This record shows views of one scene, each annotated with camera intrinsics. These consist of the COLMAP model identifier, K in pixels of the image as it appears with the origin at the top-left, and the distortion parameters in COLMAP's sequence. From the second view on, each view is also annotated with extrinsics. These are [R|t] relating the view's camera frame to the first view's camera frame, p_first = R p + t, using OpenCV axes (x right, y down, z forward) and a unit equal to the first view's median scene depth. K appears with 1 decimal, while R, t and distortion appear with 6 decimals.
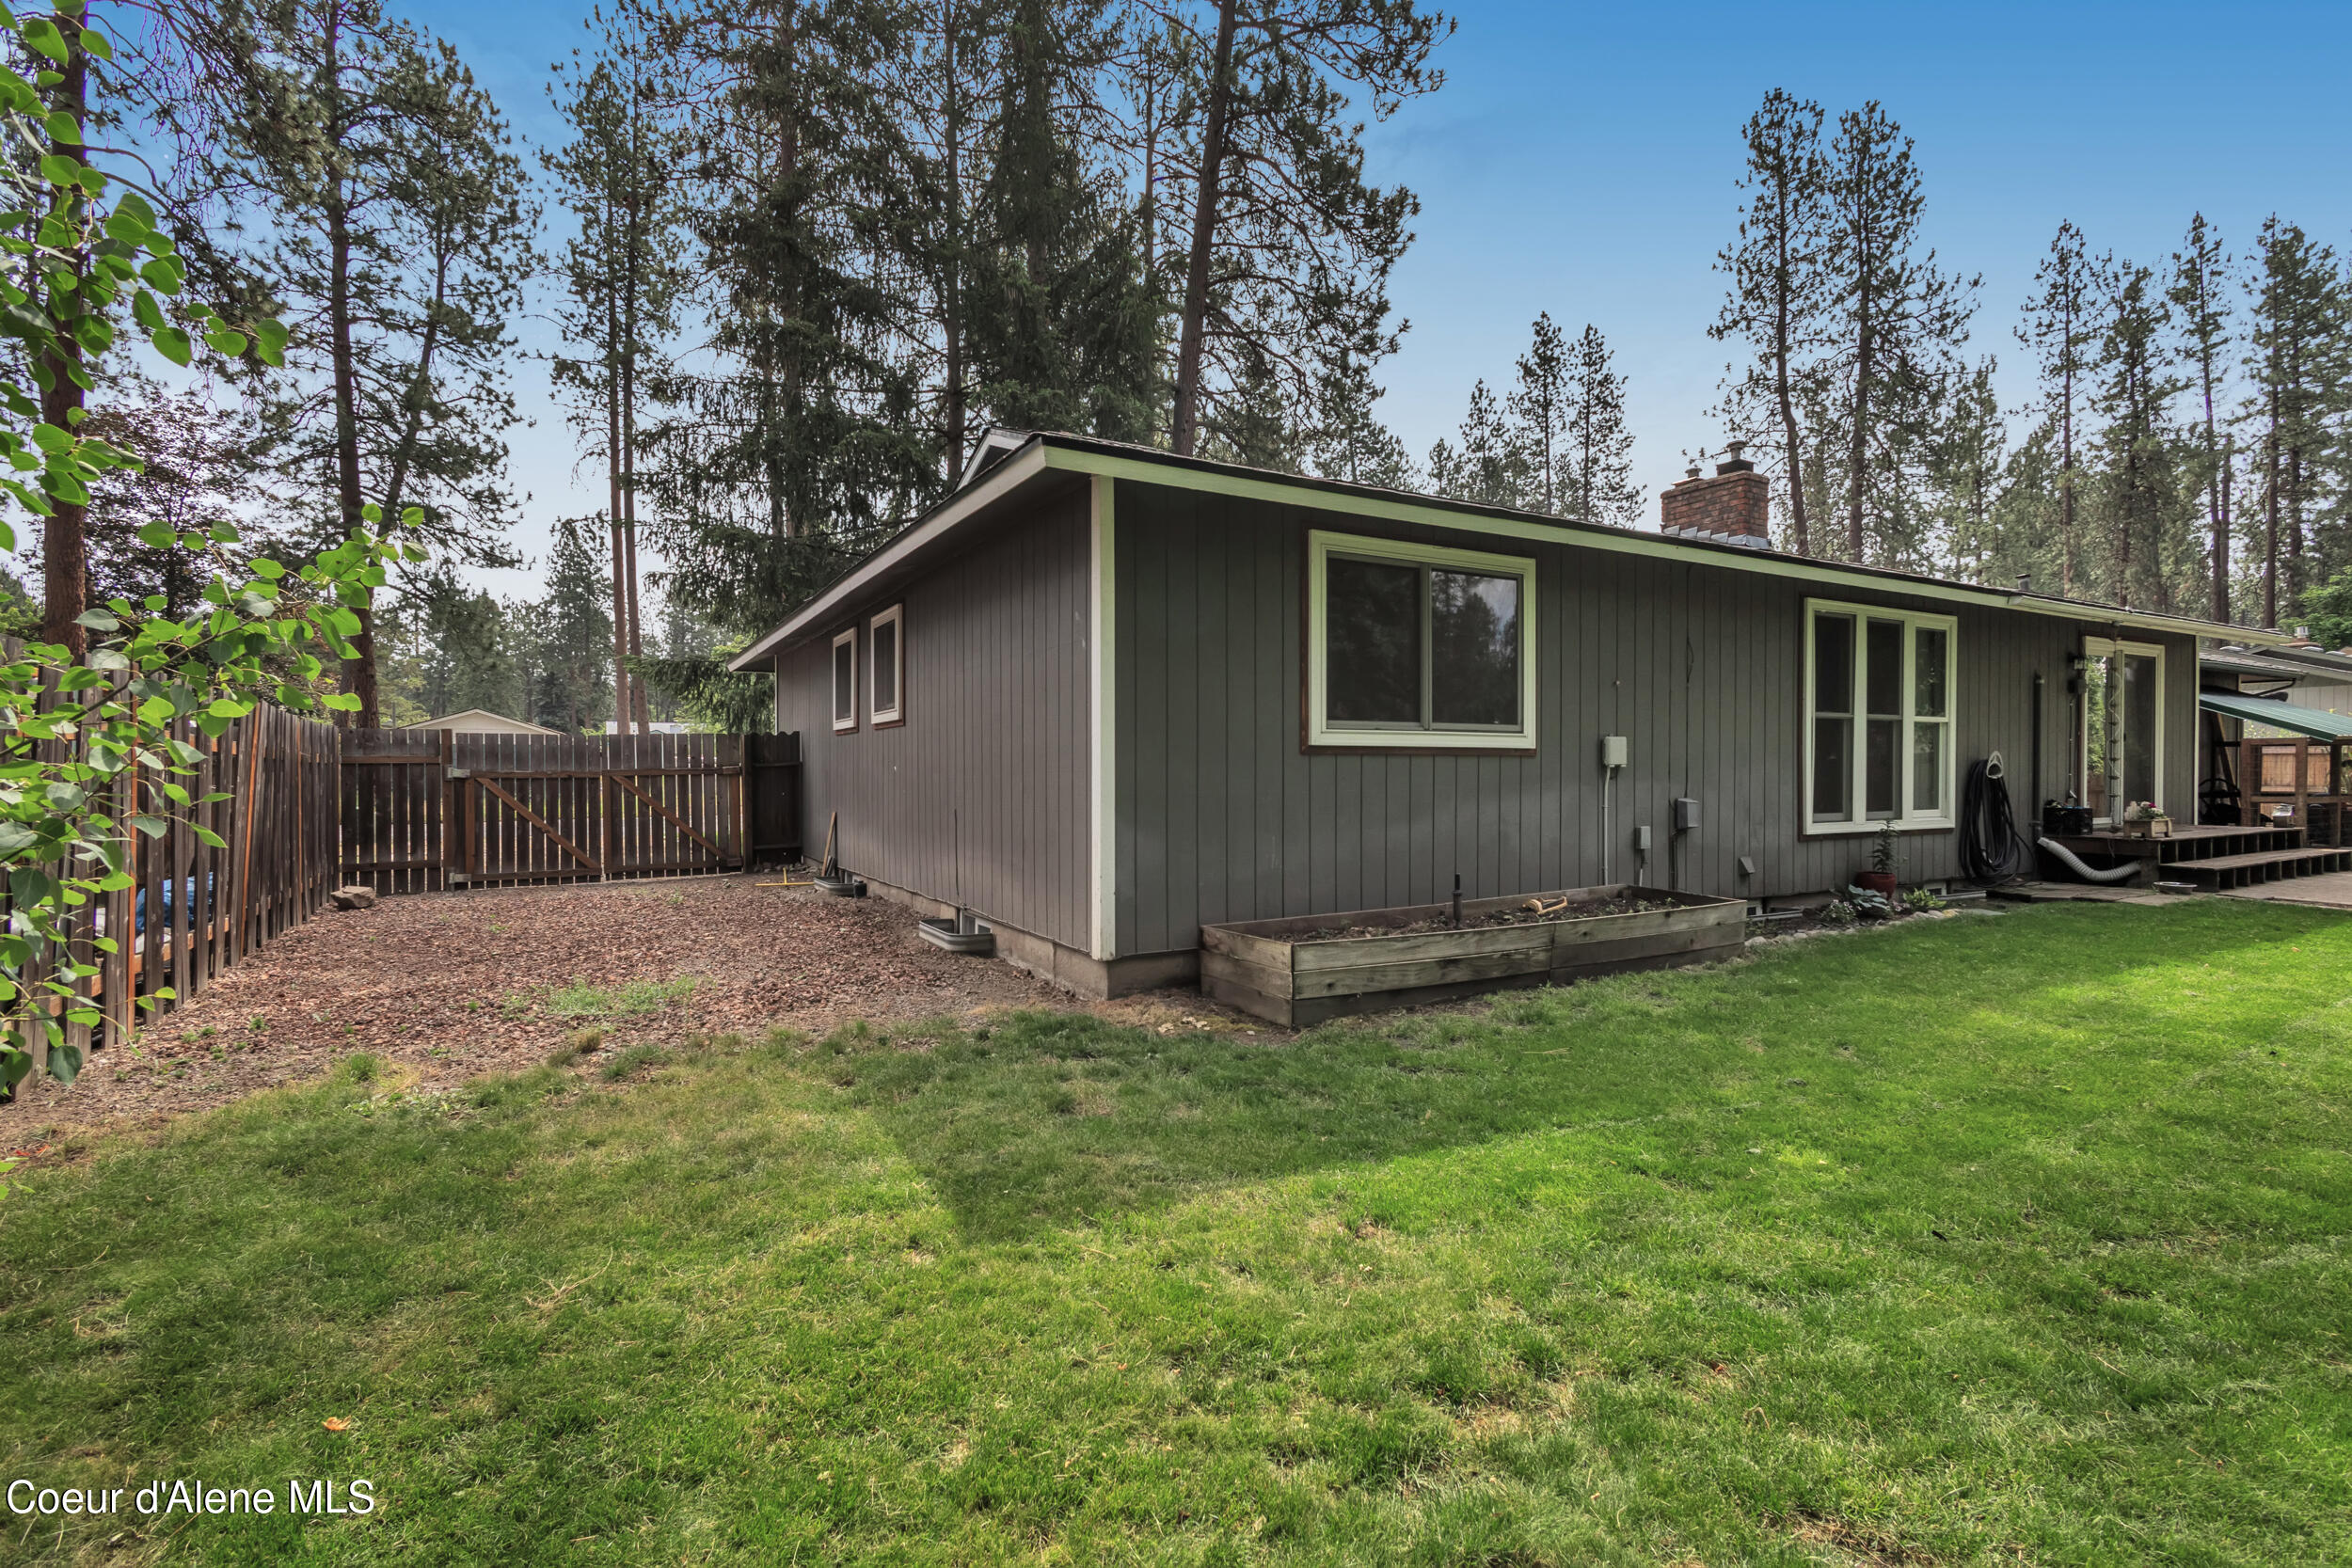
lens RADIAL K [[1077.7, 0, 1176.0], [0, 1077.7, 787.7], [0, 0, 1]] dist [0.003813, 0.000409]
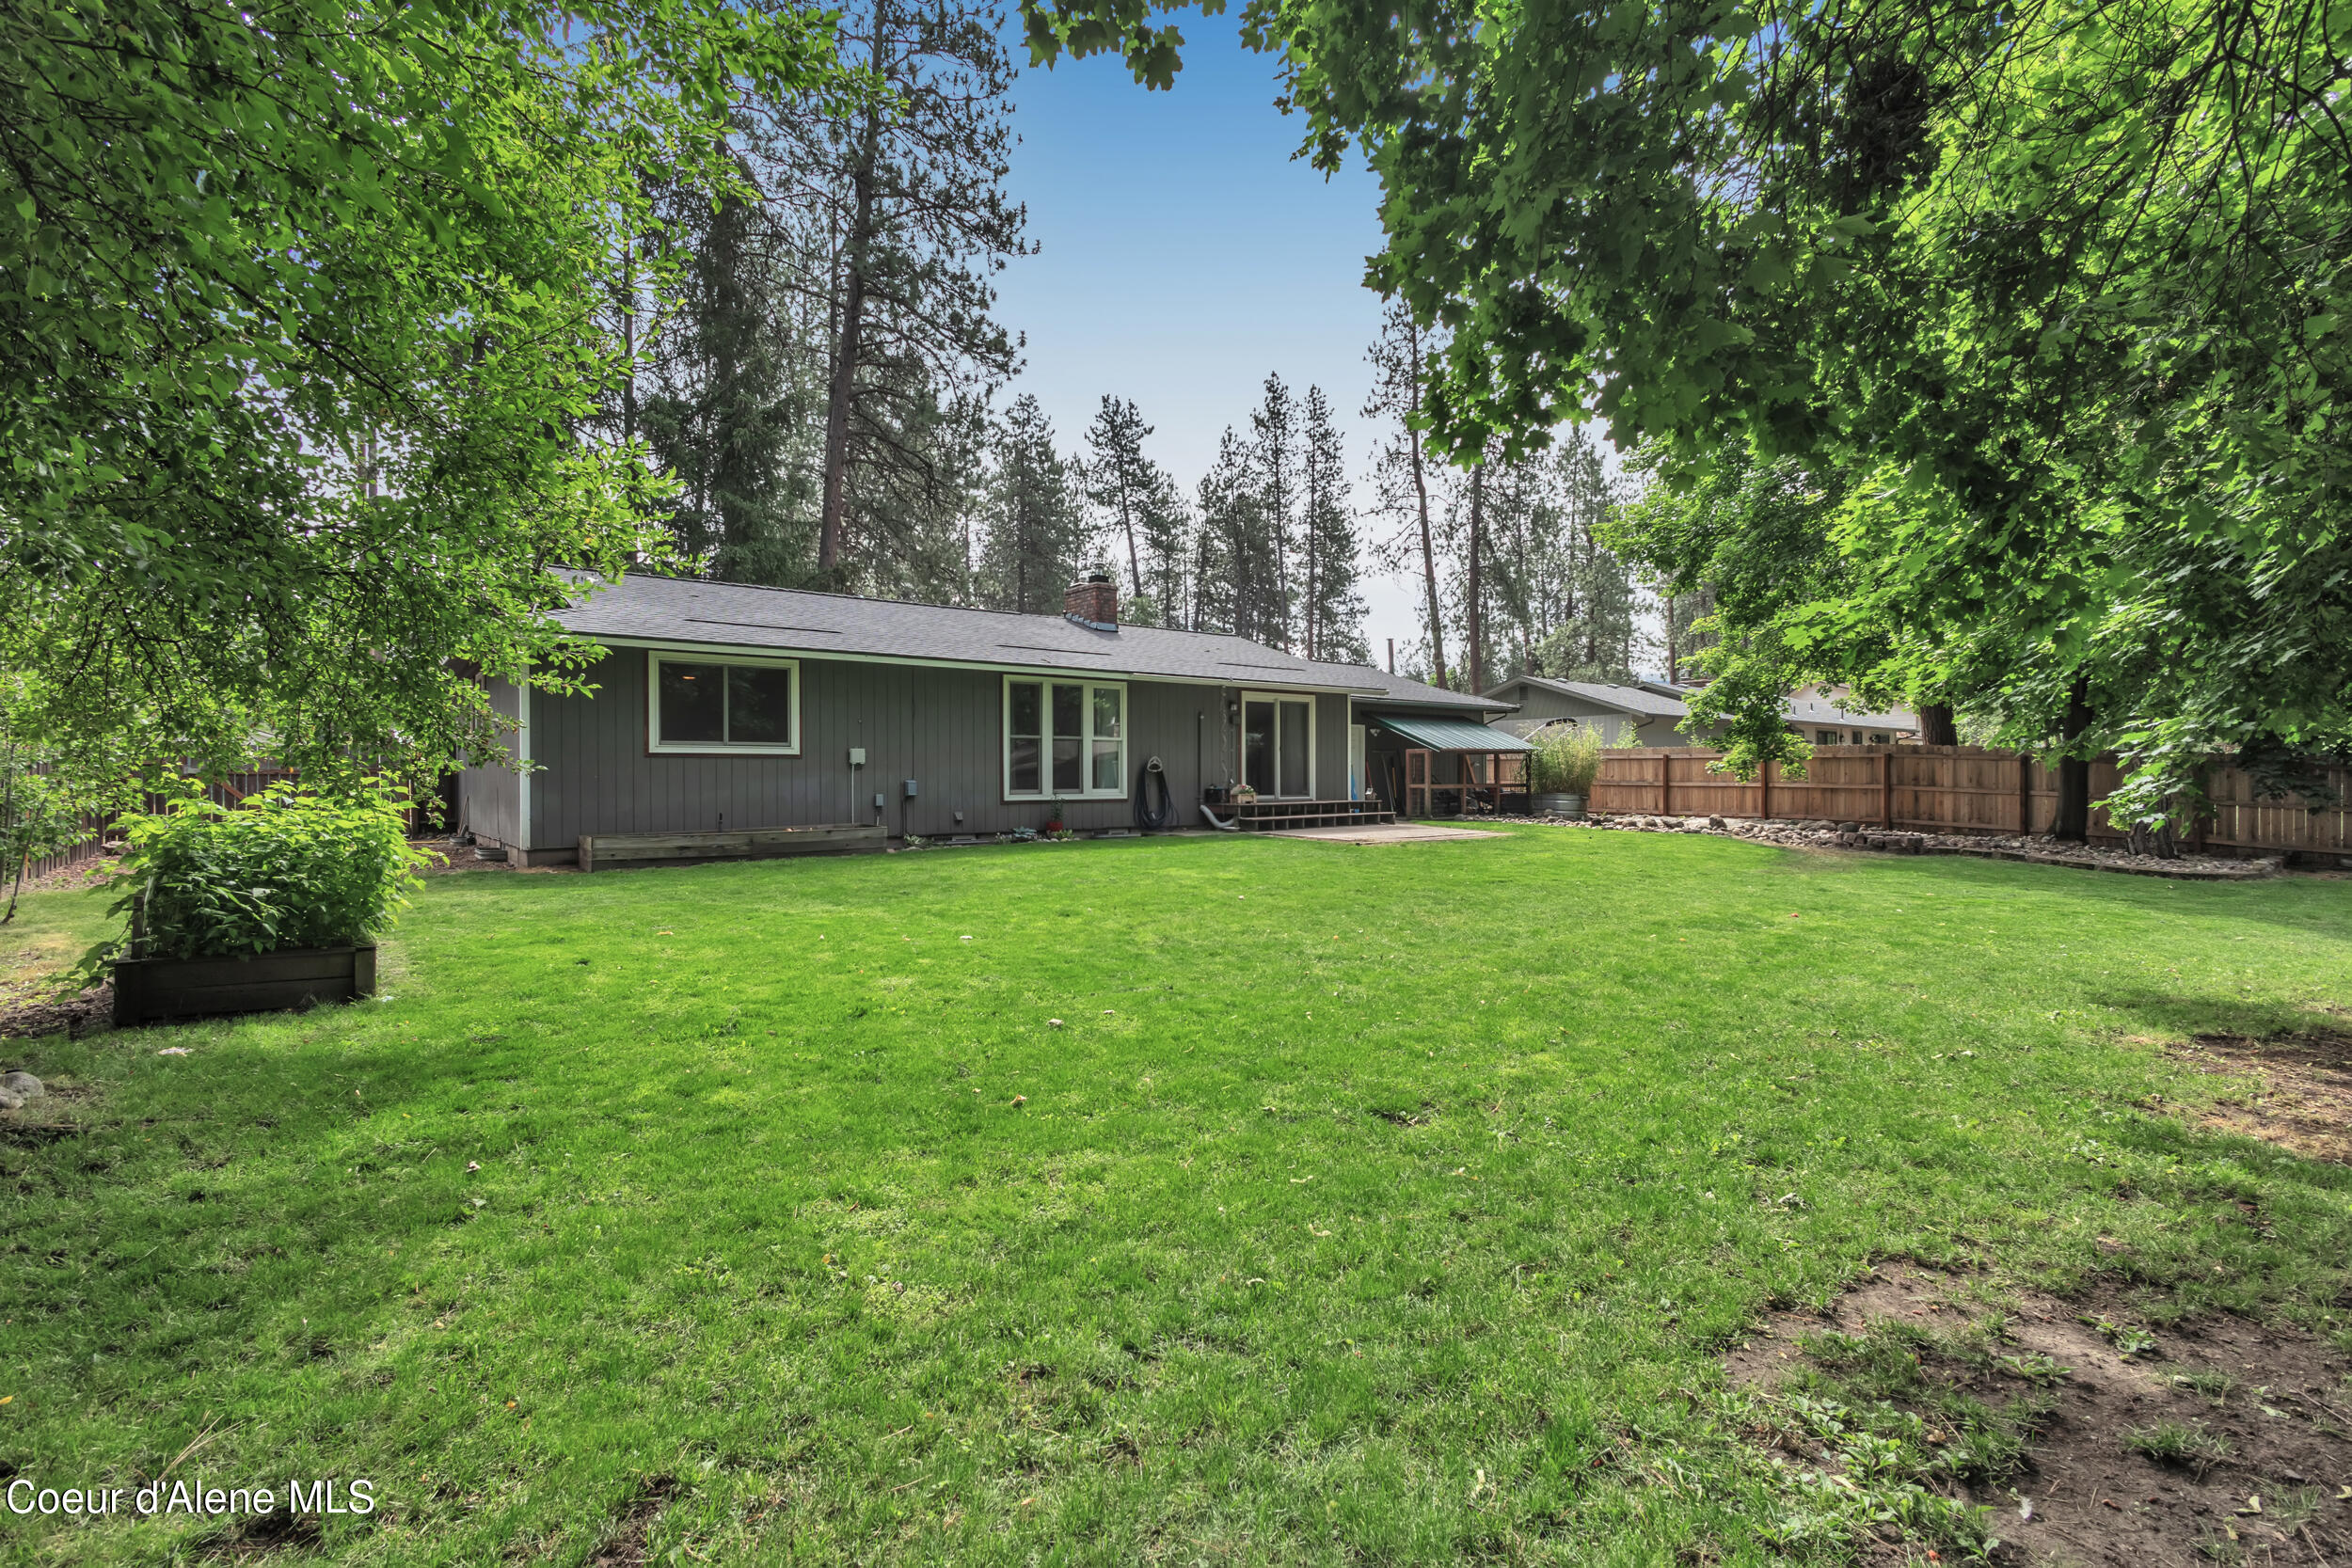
lens RADIAL K [[1077.7, 0, 1178.0], [0, 1077.7, 787.7], [0, 0, 1]] dist [0.003813, 0.000409]
pose [[0.988865, -0.004787, 0.148735, 0.107687], [0.005898, 0.999958, -0.007035, 0.006504], [-0.148695, 0.007834, 0.988852, -0.159927]]
